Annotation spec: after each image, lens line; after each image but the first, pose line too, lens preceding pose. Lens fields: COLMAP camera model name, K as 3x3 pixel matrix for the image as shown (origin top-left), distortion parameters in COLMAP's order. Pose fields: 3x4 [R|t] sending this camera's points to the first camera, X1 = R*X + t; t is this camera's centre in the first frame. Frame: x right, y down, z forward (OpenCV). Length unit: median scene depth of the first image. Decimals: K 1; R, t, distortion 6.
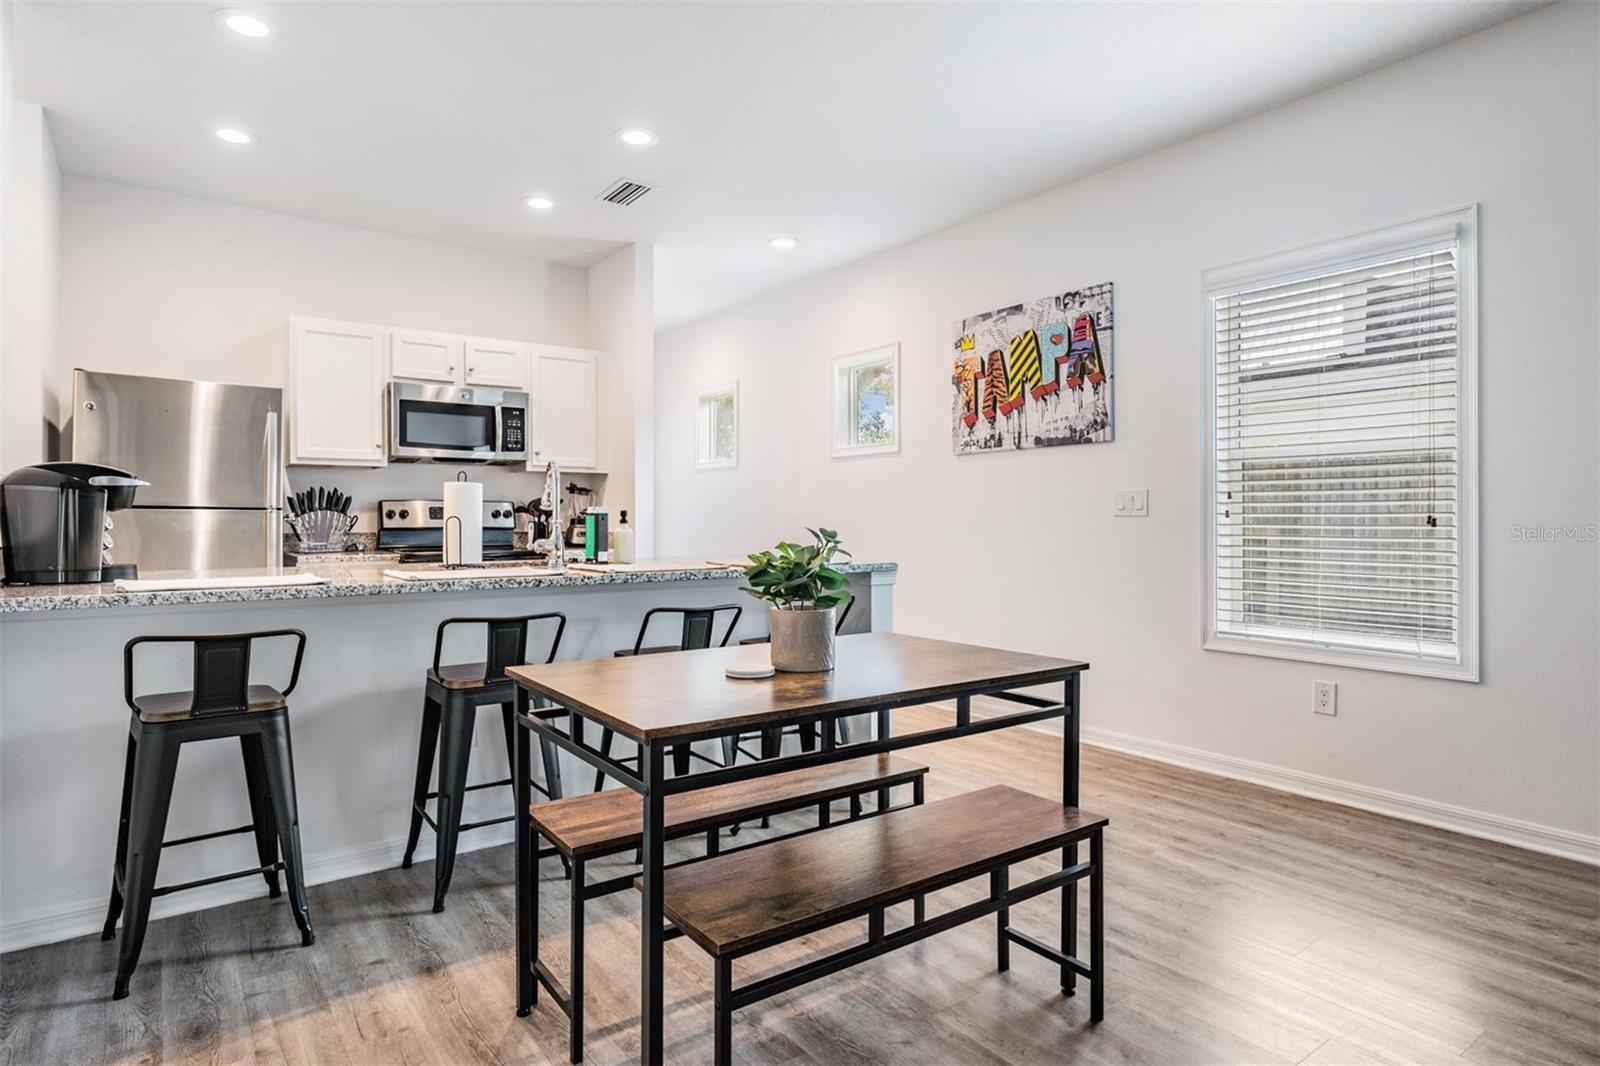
lens RADIAL K [[867.7, 0, 792.6], [0, 867.7, 517.1], [0, 0, 1]] dist [0.002891, -0.000175]
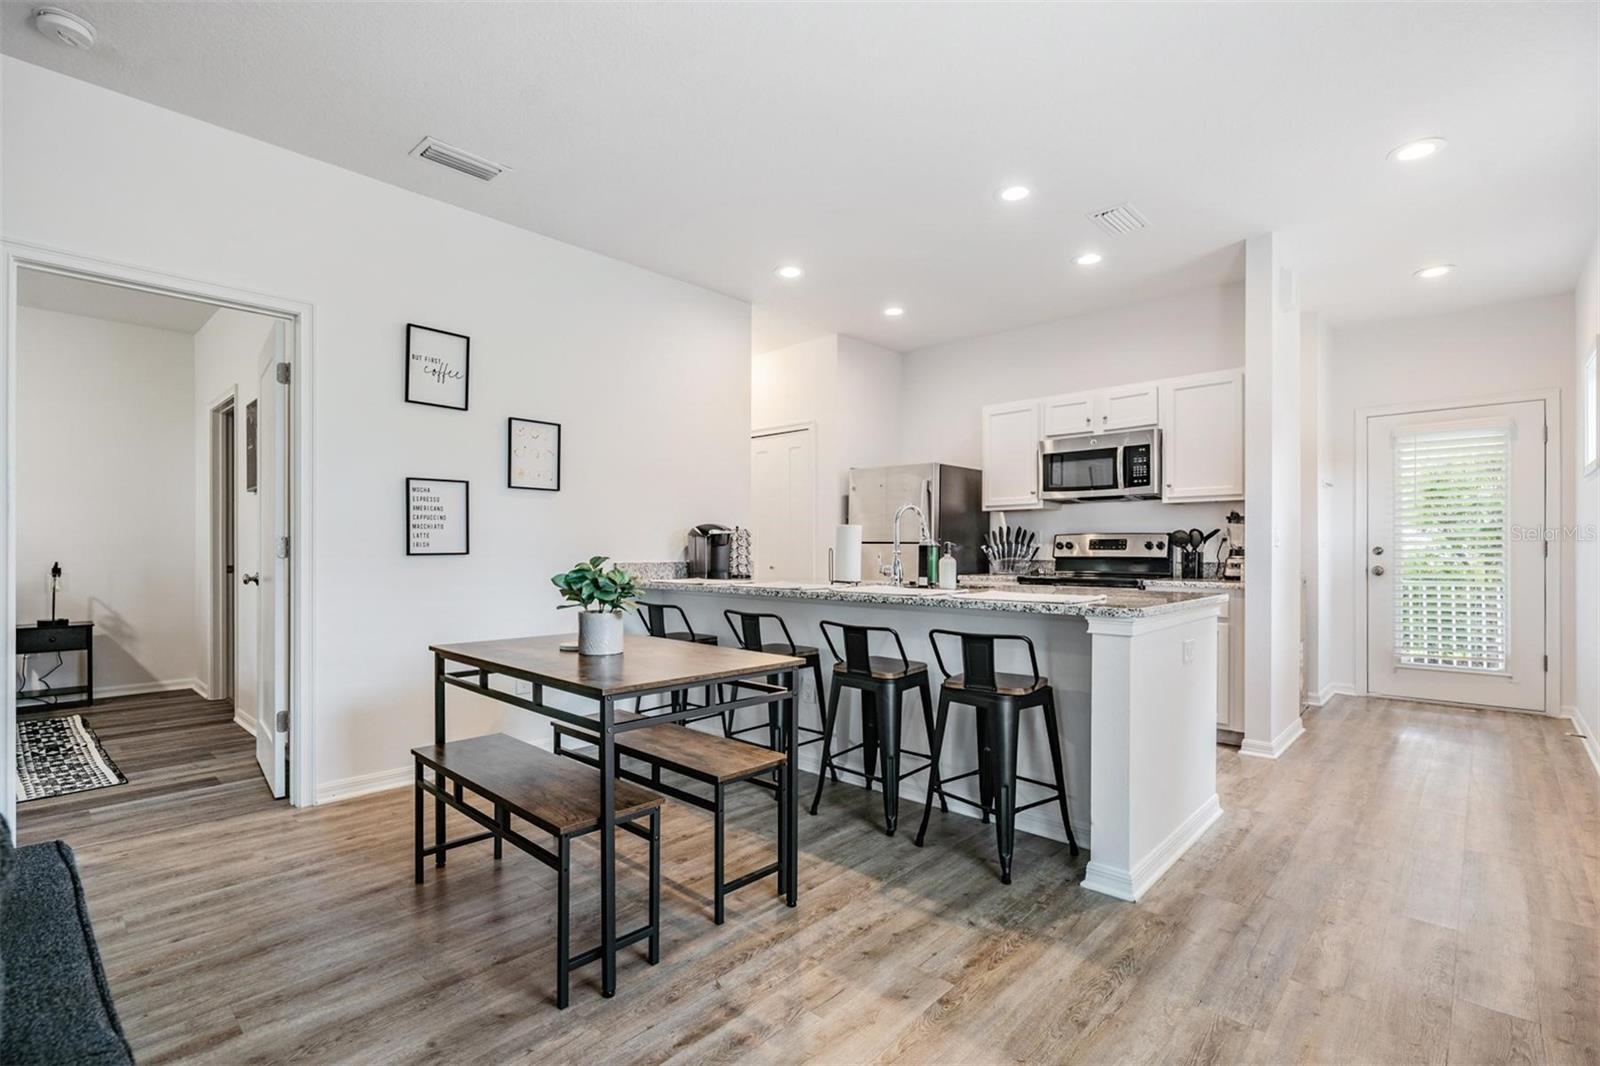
lens RADIAL K [[737.1, 0, 789.4], [0, 737.1, 551.5], [0, 0, 1]] dist [0.001093, 0.000012]
pose [[0.180703, 0.003812, -0.983530, 0.546878], [0.001786, 0.999990, 0.004204, -0.000490], [0.983536, -0.002516, 0.180694, 0.462085]]
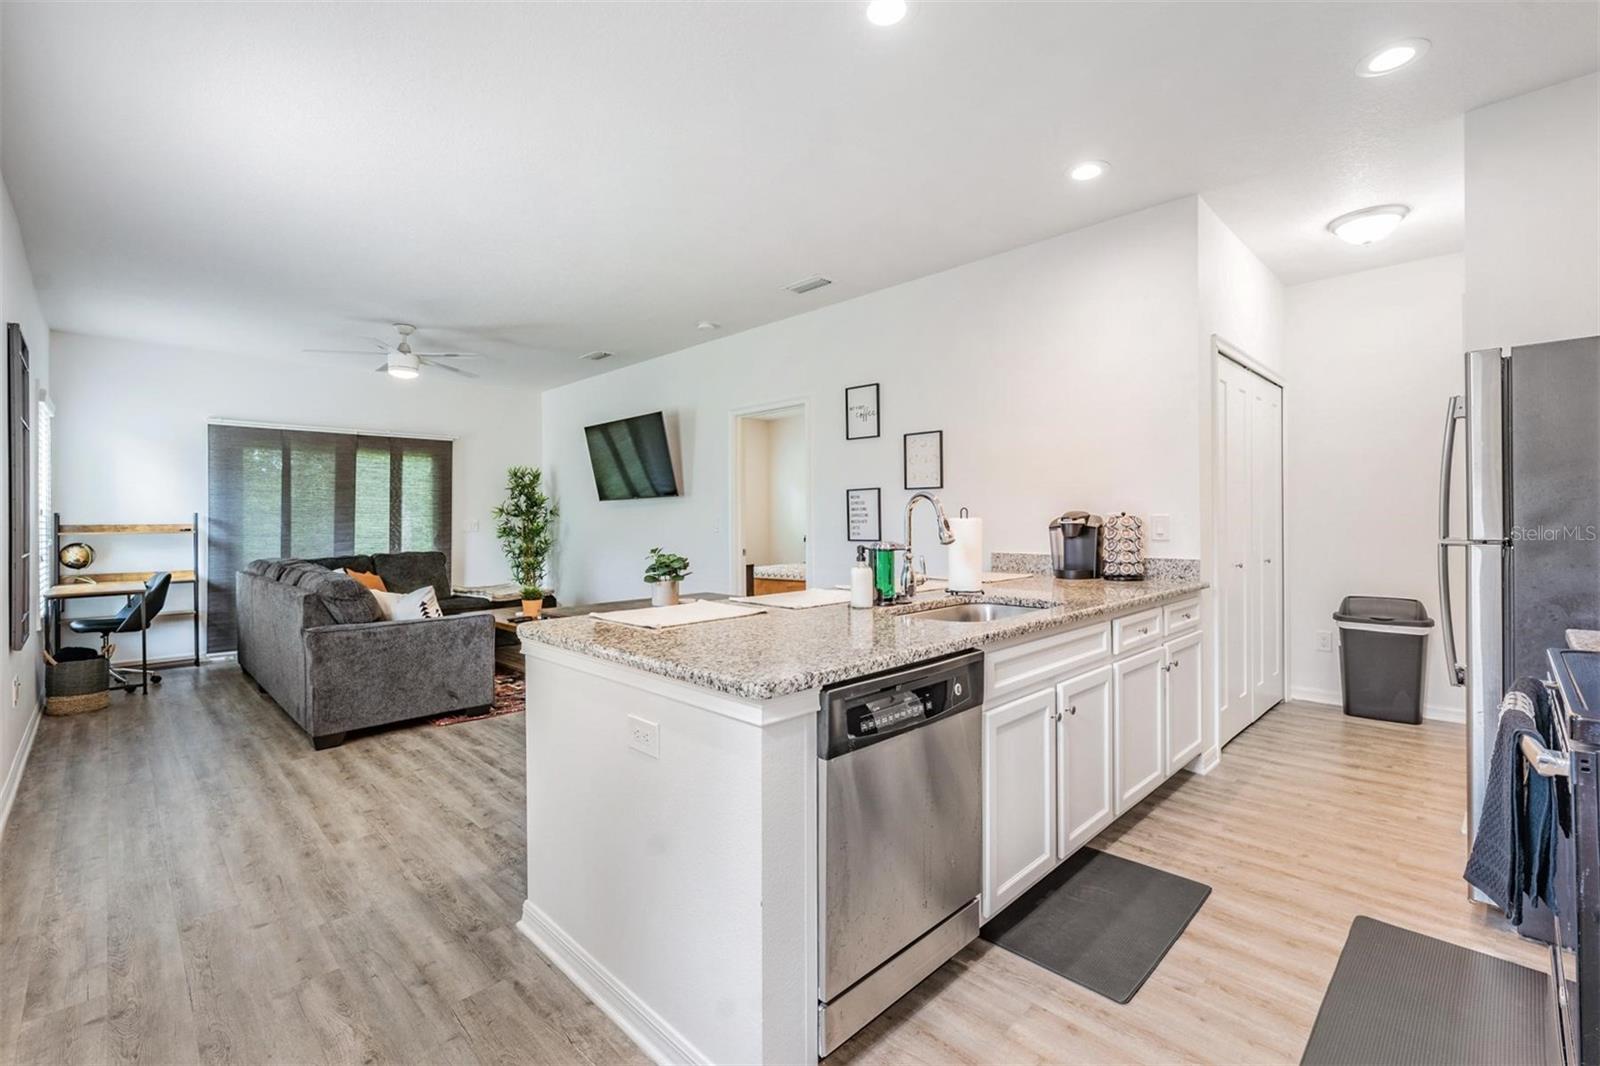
lens RADIAL K [[696.3, 0, 789.1], [0, 696.3, 518.5], [0, 0, 1]] dist [-0.000716, -0.000116]
pose [[-0.990080, 0.007470, -0.140303, -0.017884], [0.008101, 0.999959, -0.003926, -0.025068], [0.140268, -0.005023, -0.990101, 1.263840]]
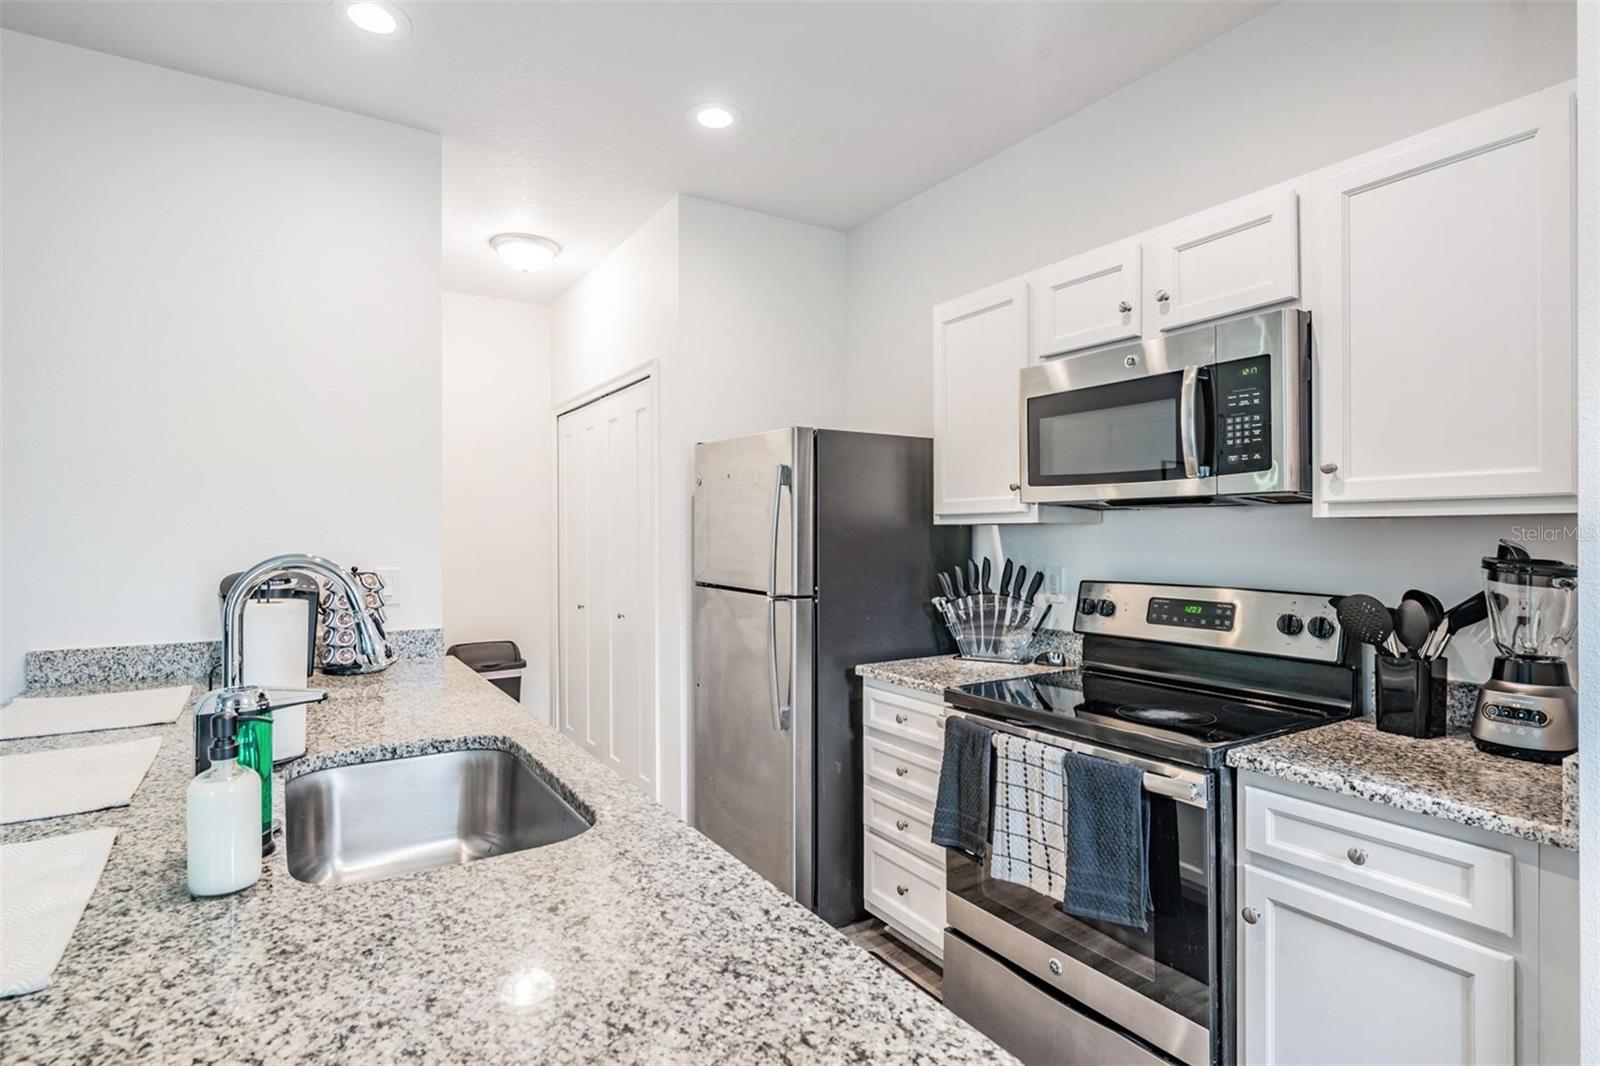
lens RADIAL K [[805.8, 0, 788.6], [0, 805.8, 530.0], [0, 0, 1]] dist [0.002039, -0.000495]
pose [[-0.070196, -0.003150, -0.997528, 0.060796], [0.002754, 0.999991, -0.003352, -0.054558], [0.997529, -0.002983, -0.070187, 0.916335]]
